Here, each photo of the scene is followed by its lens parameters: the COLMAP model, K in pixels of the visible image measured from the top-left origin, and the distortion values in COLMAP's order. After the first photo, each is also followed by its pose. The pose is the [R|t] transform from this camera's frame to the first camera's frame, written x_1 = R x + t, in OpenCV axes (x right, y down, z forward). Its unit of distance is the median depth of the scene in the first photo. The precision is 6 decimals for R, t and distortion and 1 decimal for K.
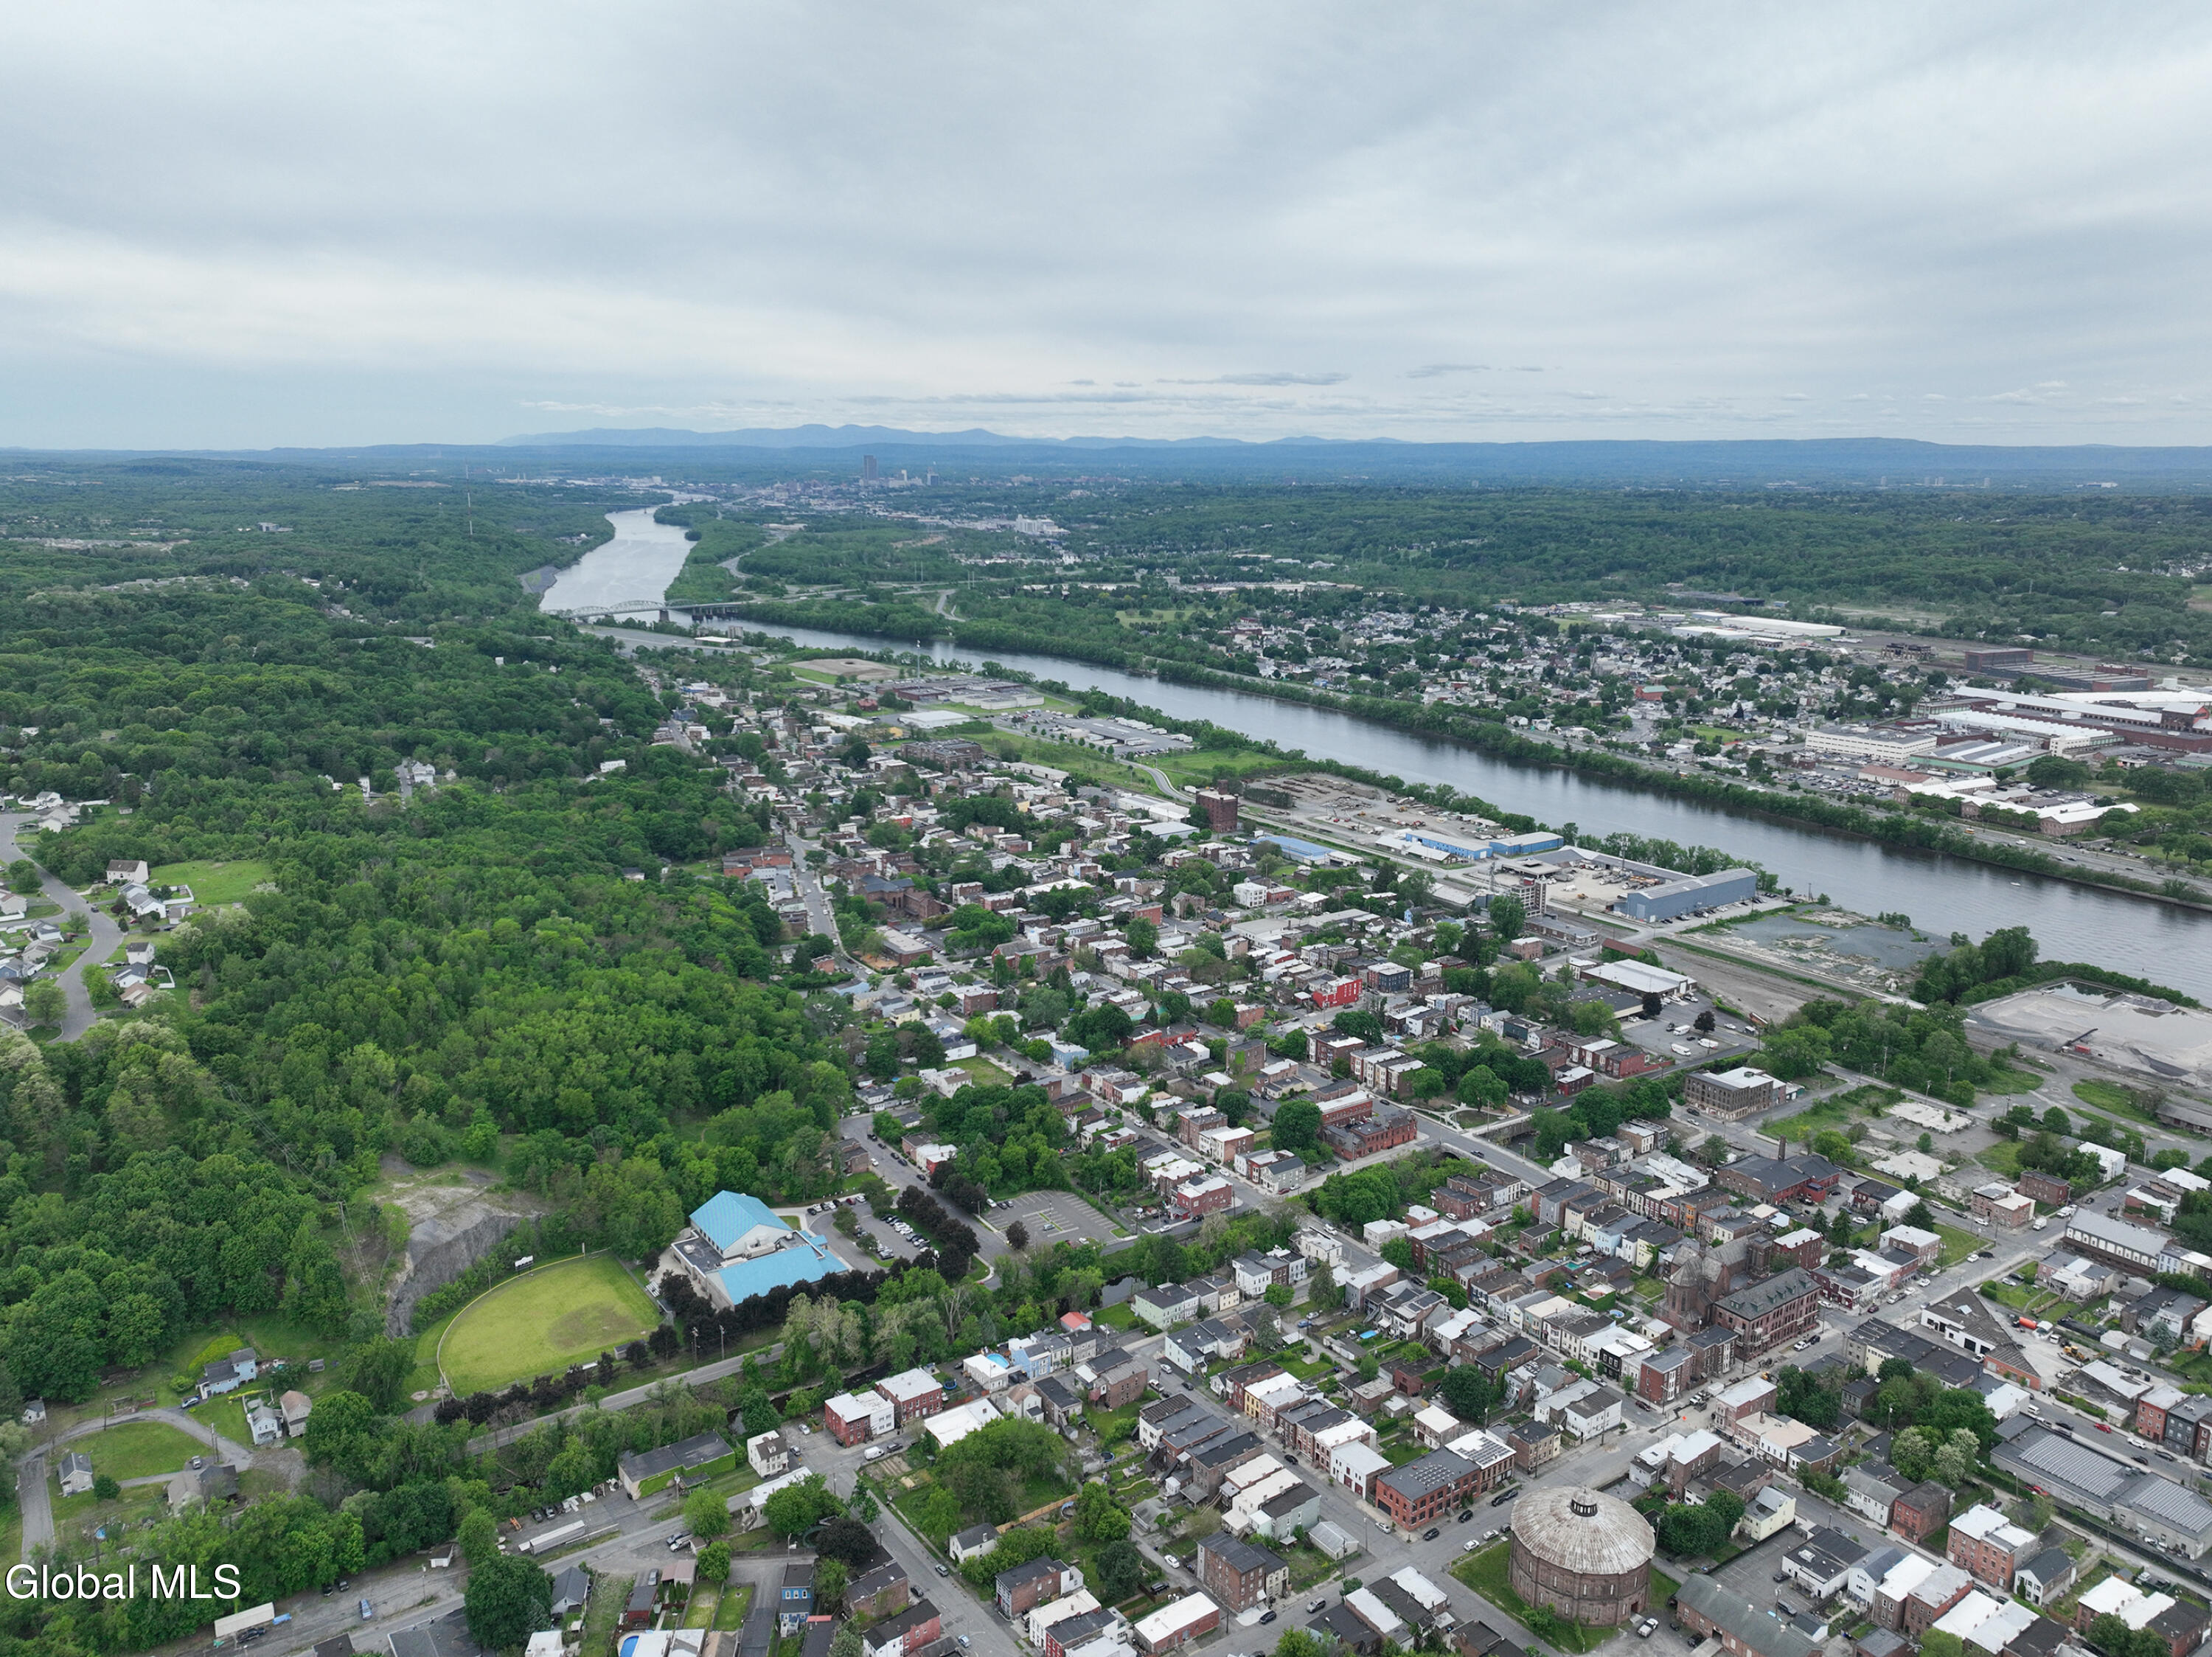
lens RADIAL K [[1669.2, 0, 1120.3], [0, 1669.2, 824.2], [0, 0, 1]] dist [0.005187, 0.015992]
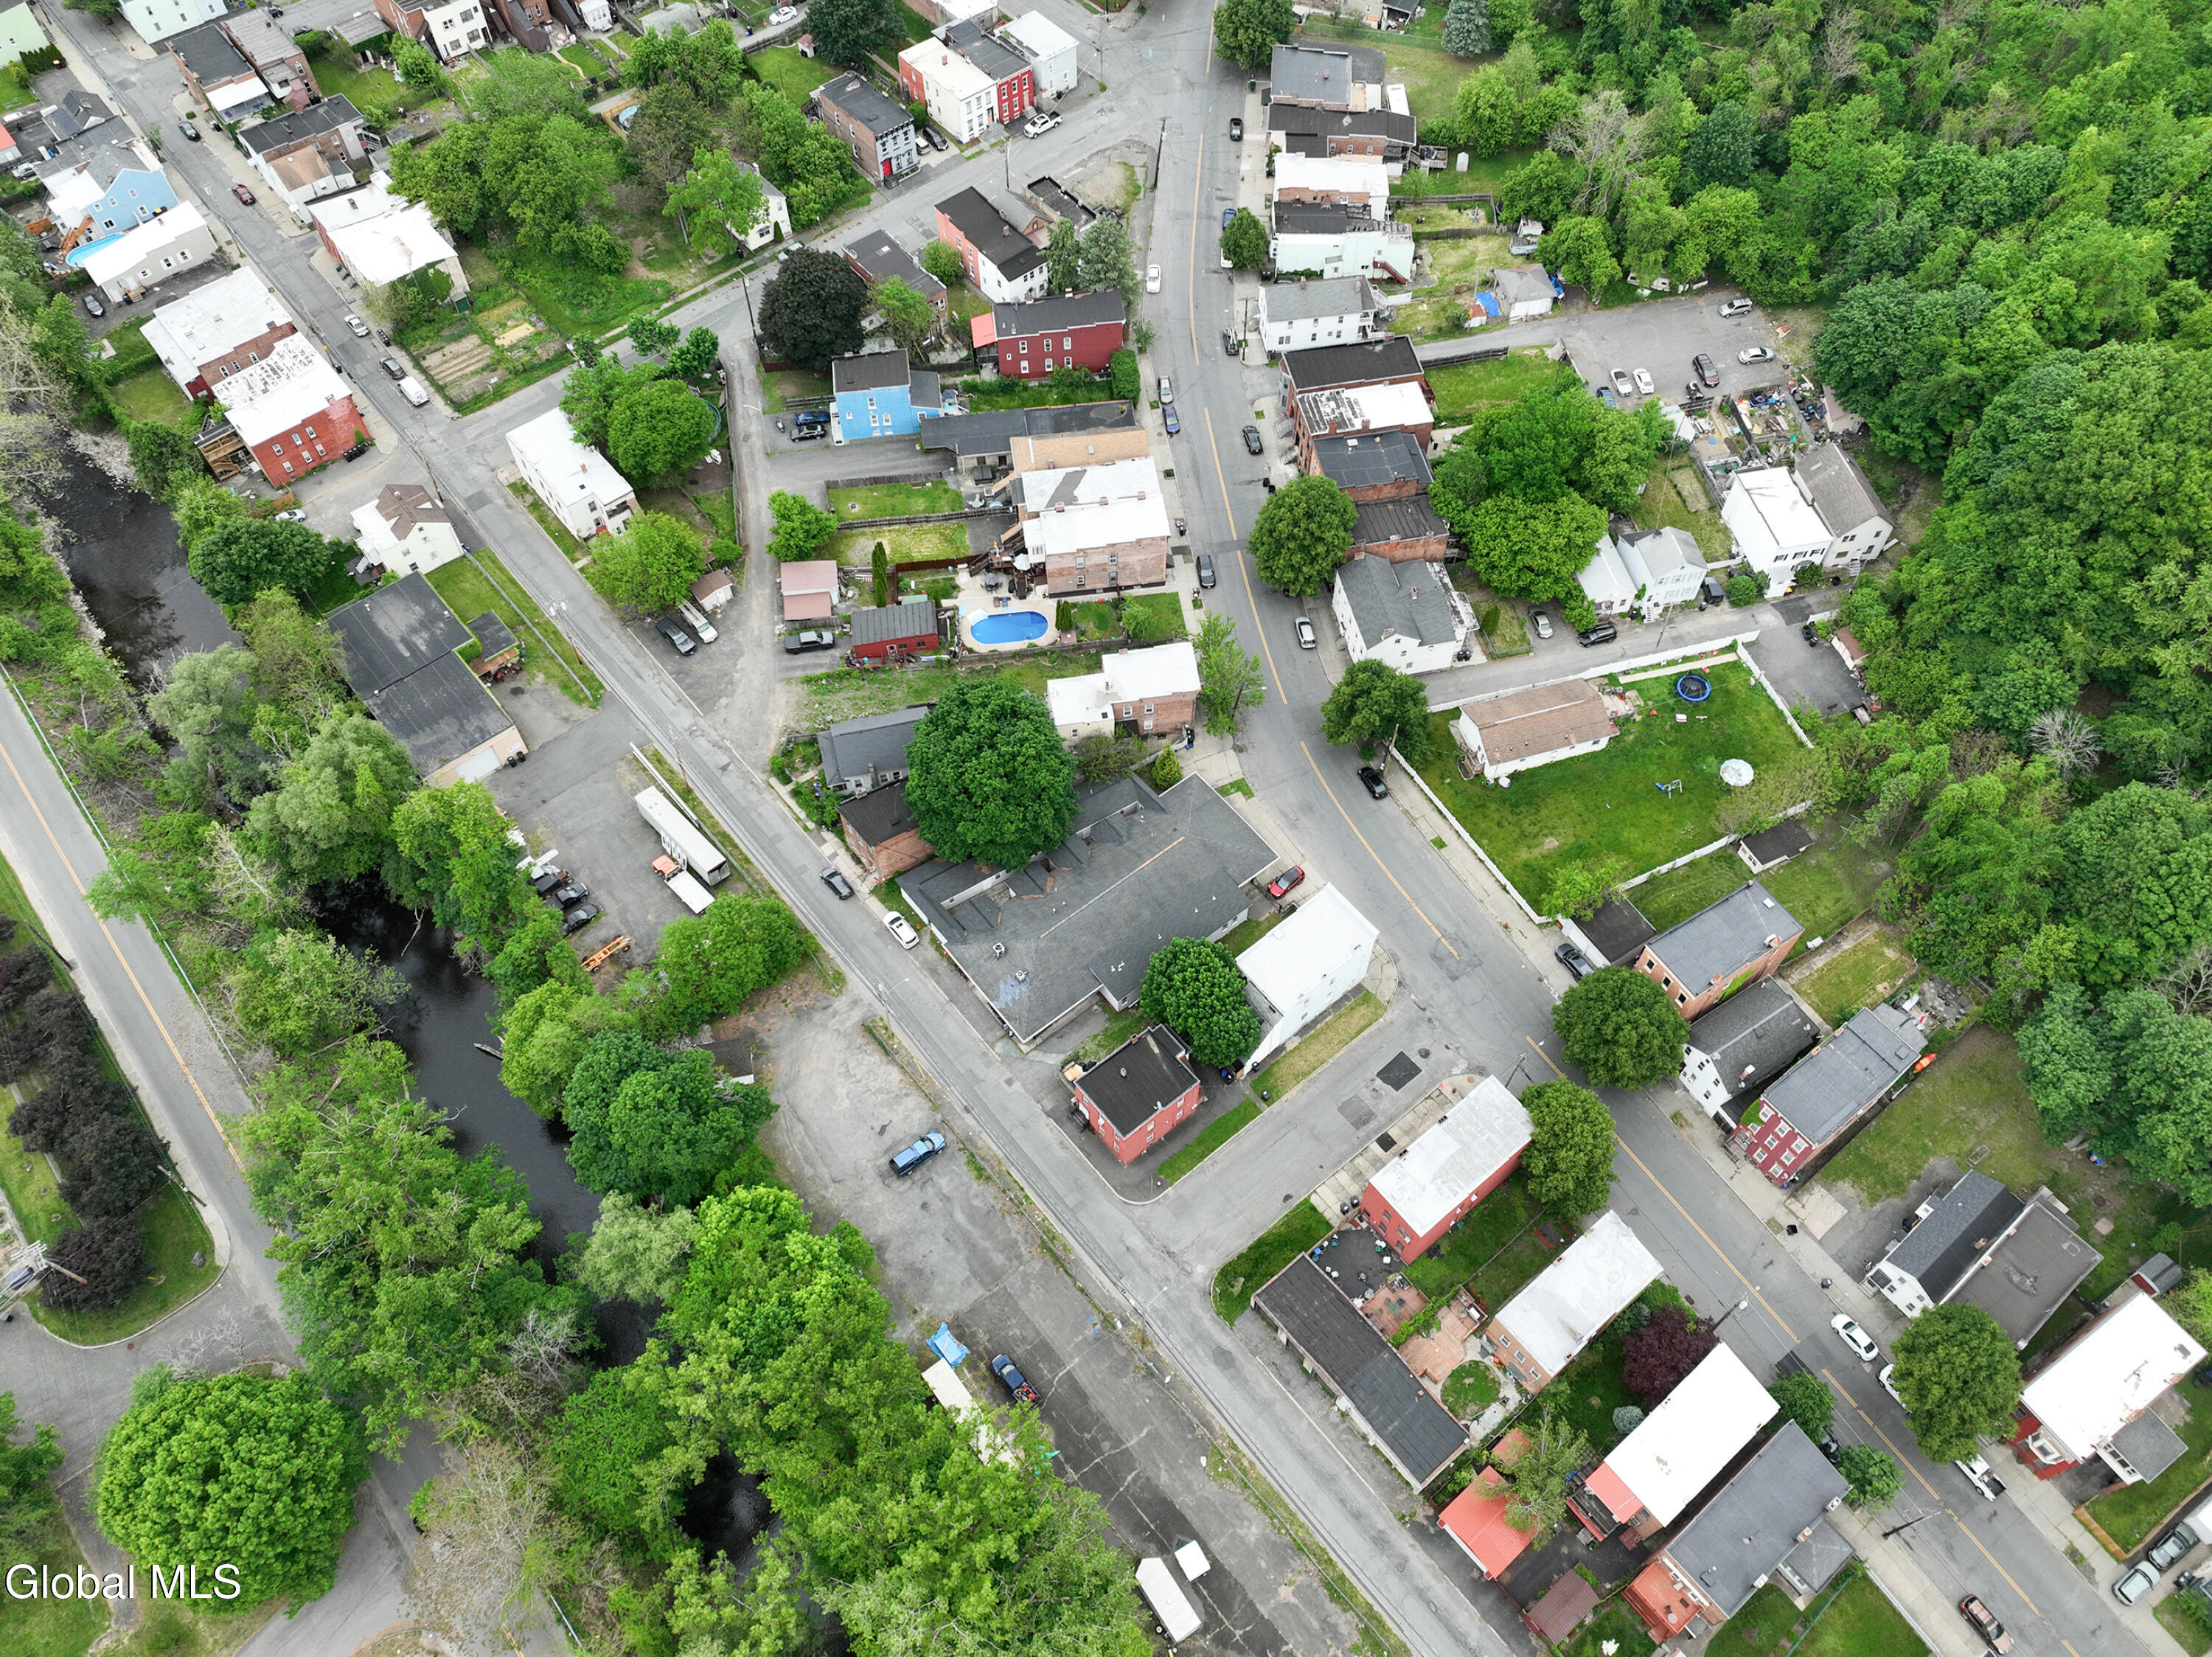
lens RADIAL K [[1669.2, 0, 1120.3], [0, 1669.2, 824.2], [0, 0, 1]] dist [0.005187, 0.015992]
pose [[-0.072919, -0.846928, 0.526684, -0.546547], [0.212195, 0.502824, 0.837939, 0.087286], [-0.974503, 0.172861, 0.143048, 0.799549]]
